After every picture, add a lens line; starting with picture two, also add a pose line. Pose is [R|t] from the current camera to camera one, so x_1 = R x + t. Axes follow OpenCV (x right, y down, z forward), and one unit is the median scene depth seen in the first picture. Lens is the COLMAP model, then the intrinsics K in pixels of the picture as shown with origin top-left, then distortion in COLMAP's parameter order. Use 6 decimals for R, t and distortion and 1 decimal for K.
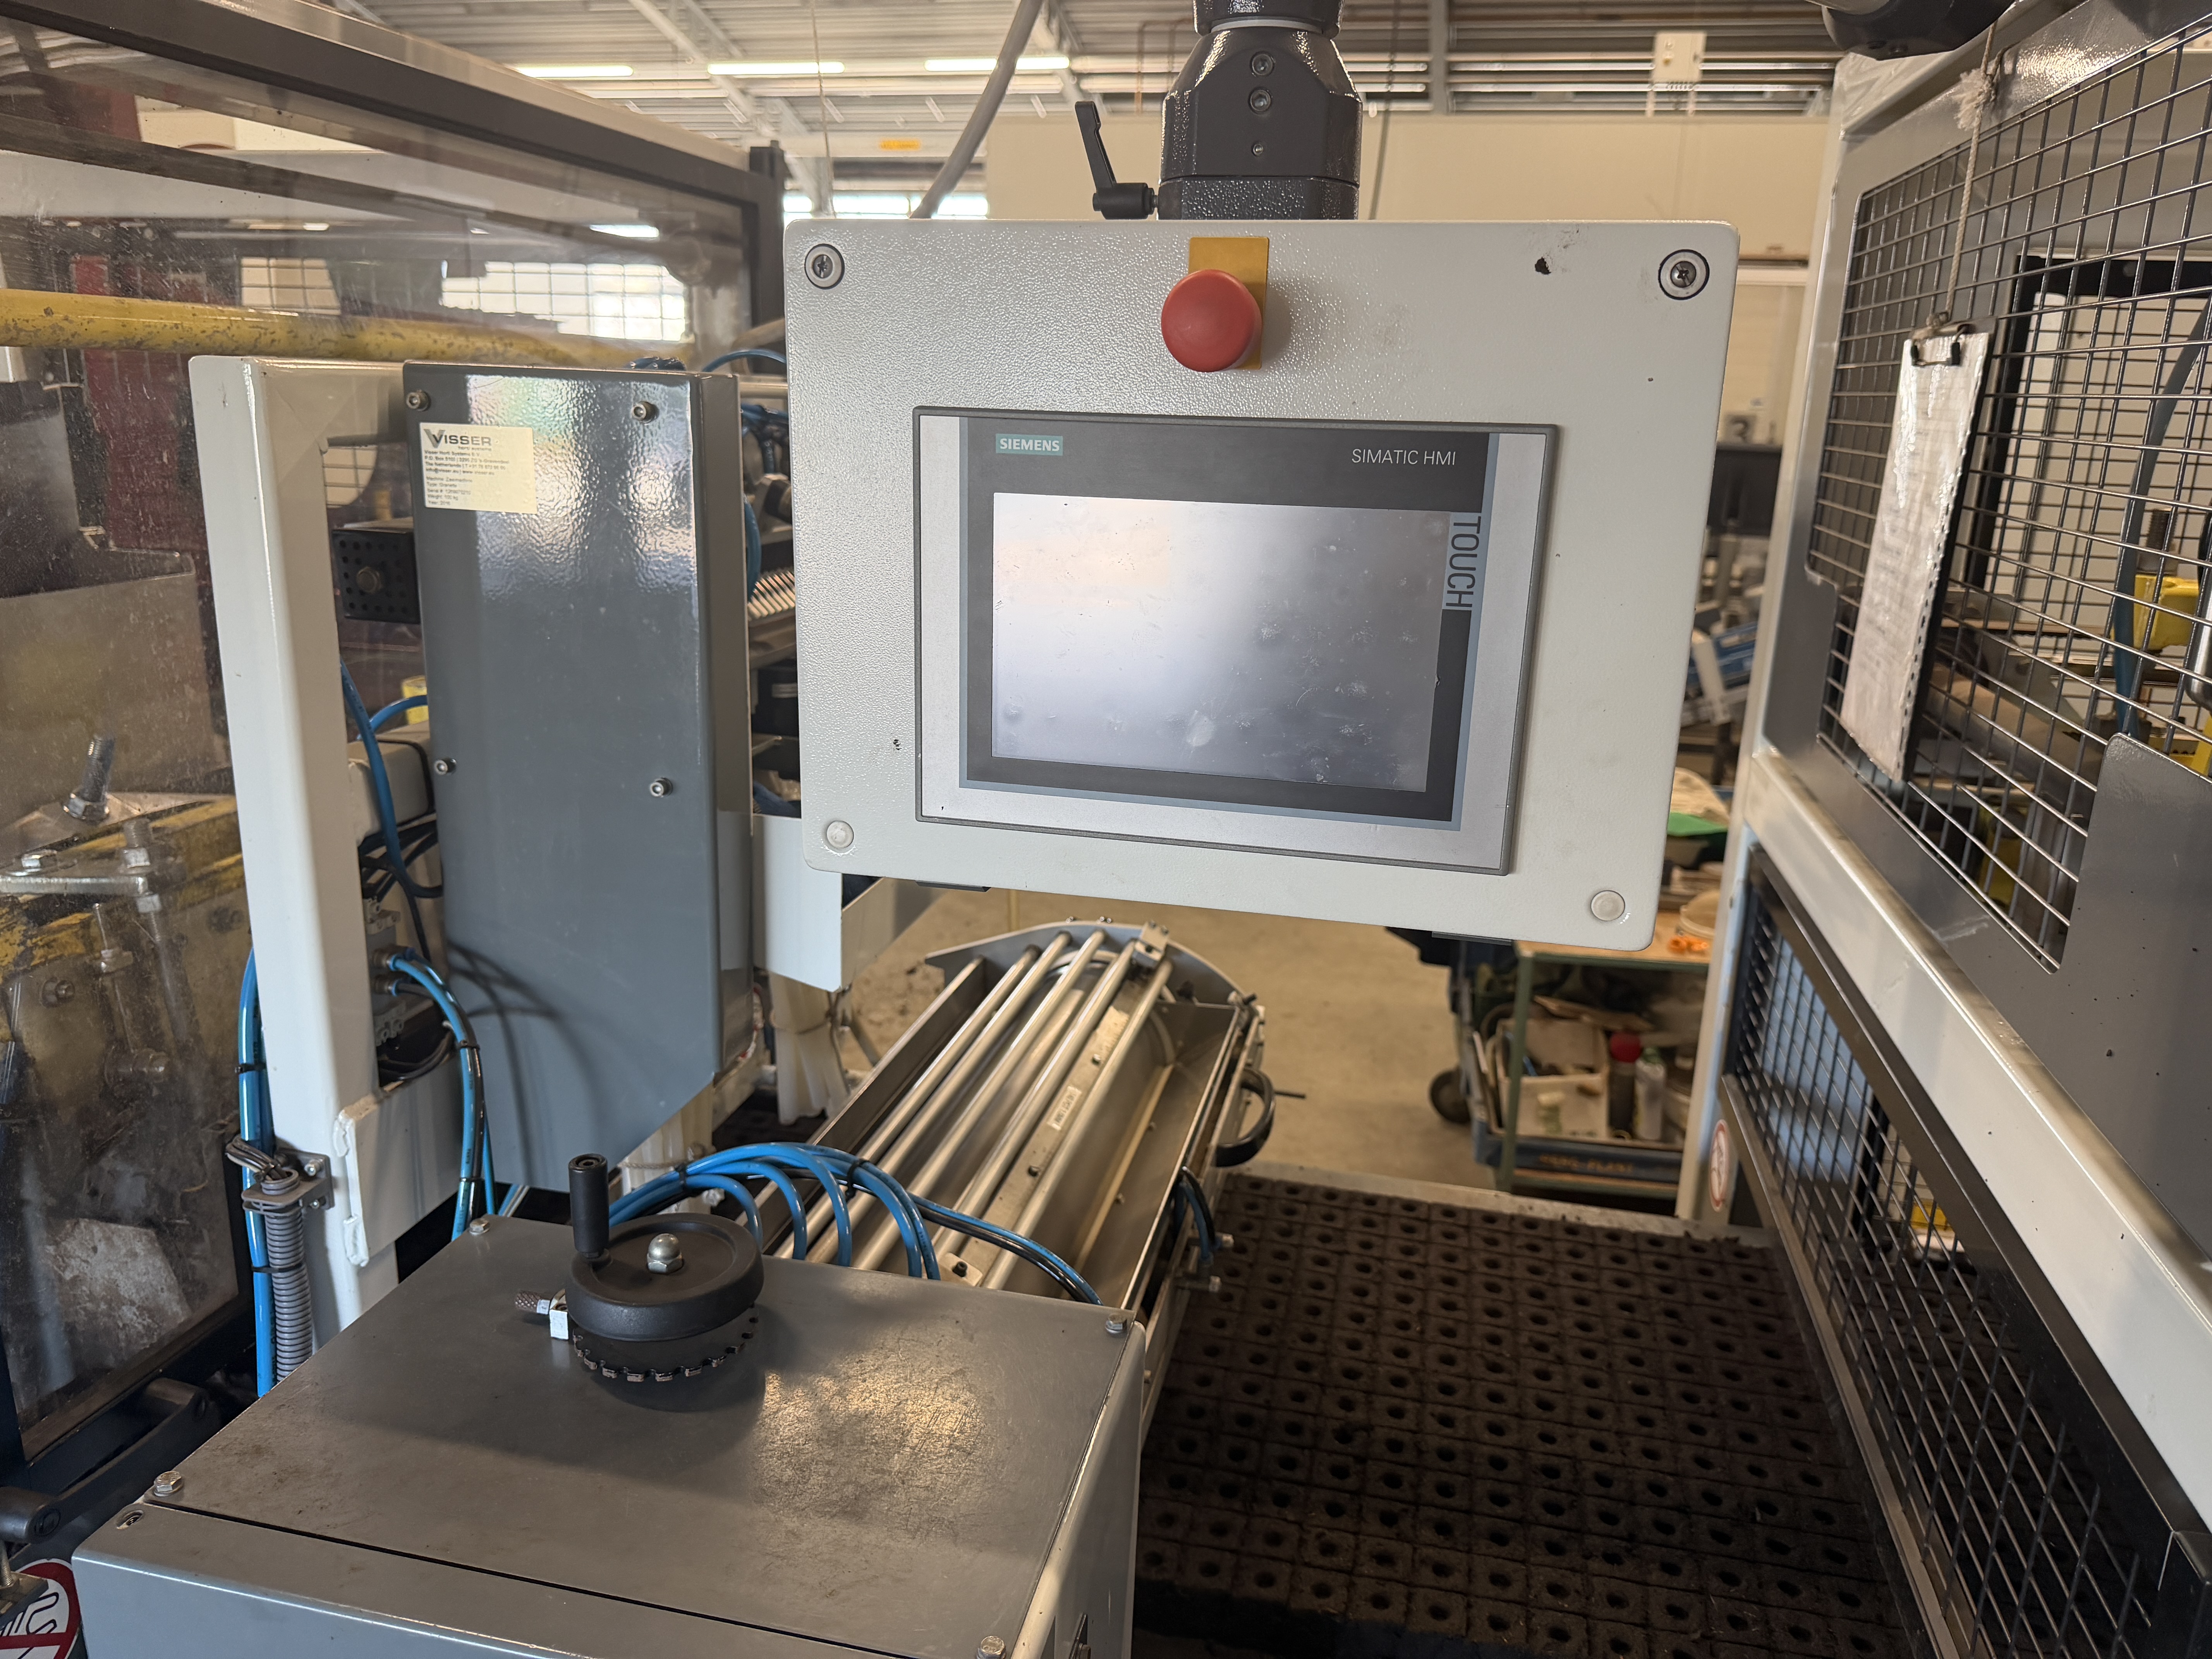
lens RADIAL K [[1582.0, 0, 1106.0], [0, 1582.0, 829.5], [0, 0, 1]] dist [0.000988, -0.199502]
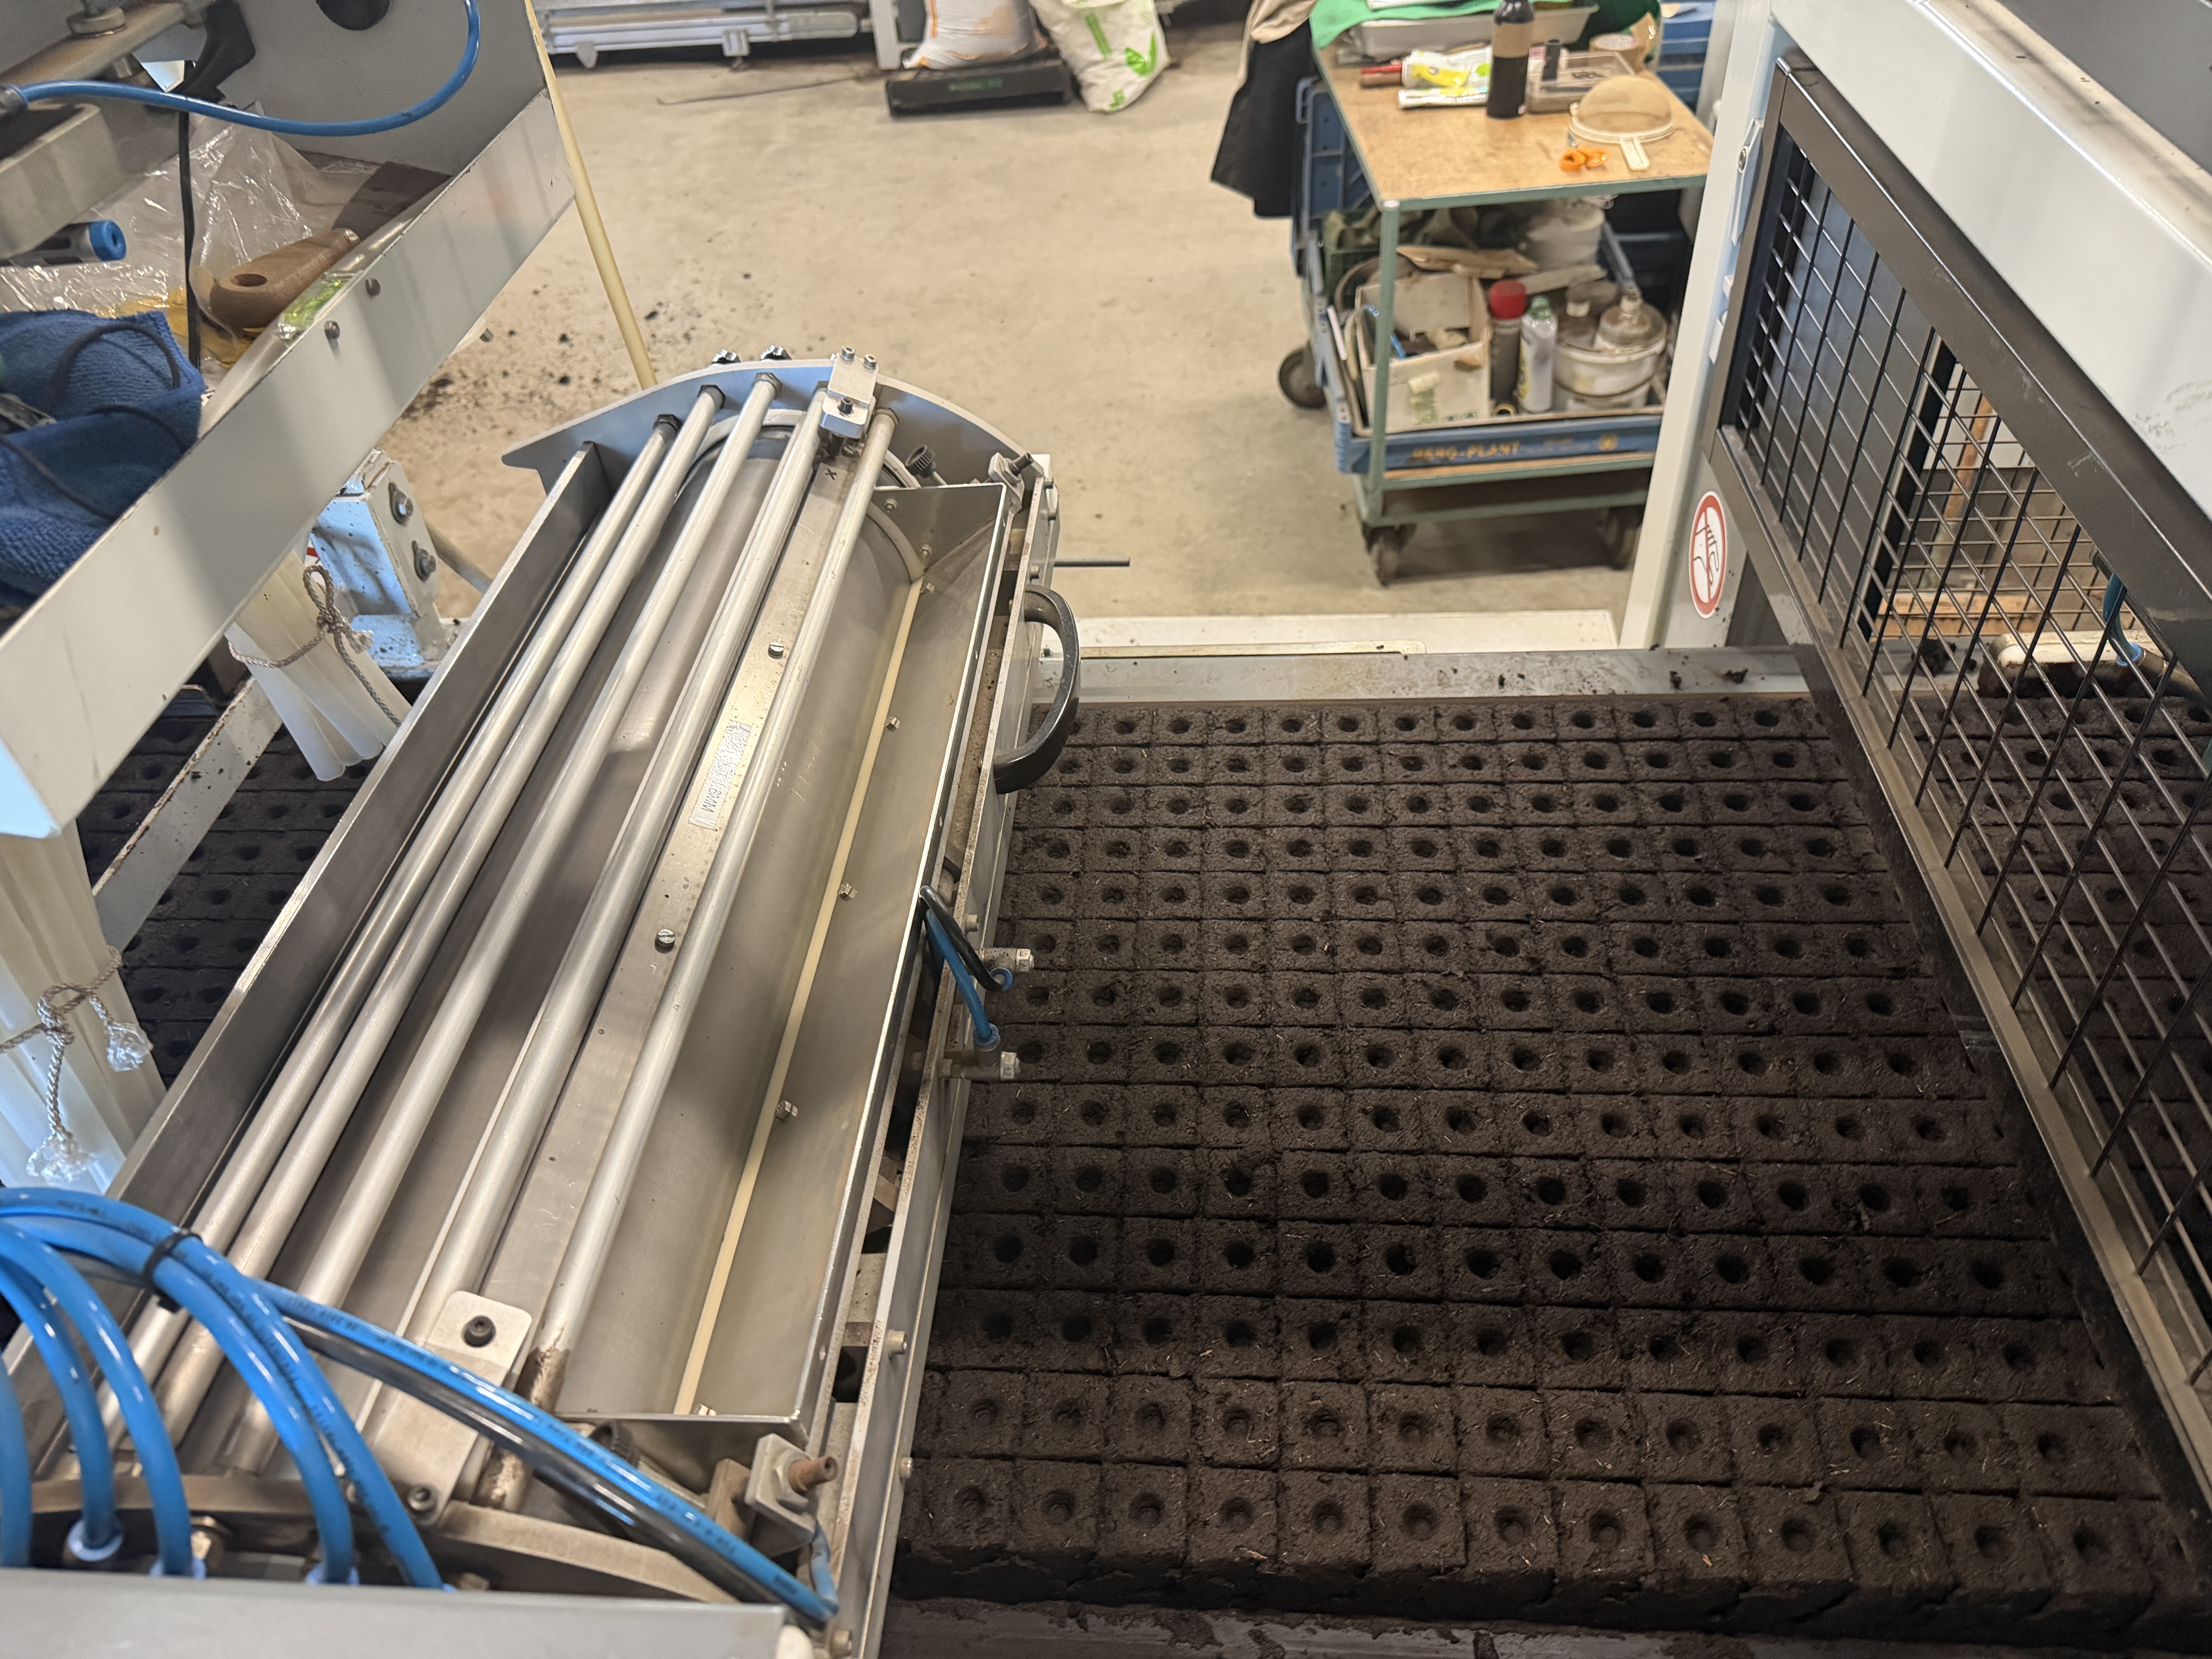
lens RADIAL K [[1545.9, 0, 1093.3], [0, 1545.9, 865.9], [0, 0, 1]] dist [0.132208, -0.288813]
pose [[0.984957, -0.167399, 0.042864, 0.064940], [0.128430, 0.875130, 0.466534, -0.037738], [-0.115609, -0.454011, 0.883464, 0.372134]]
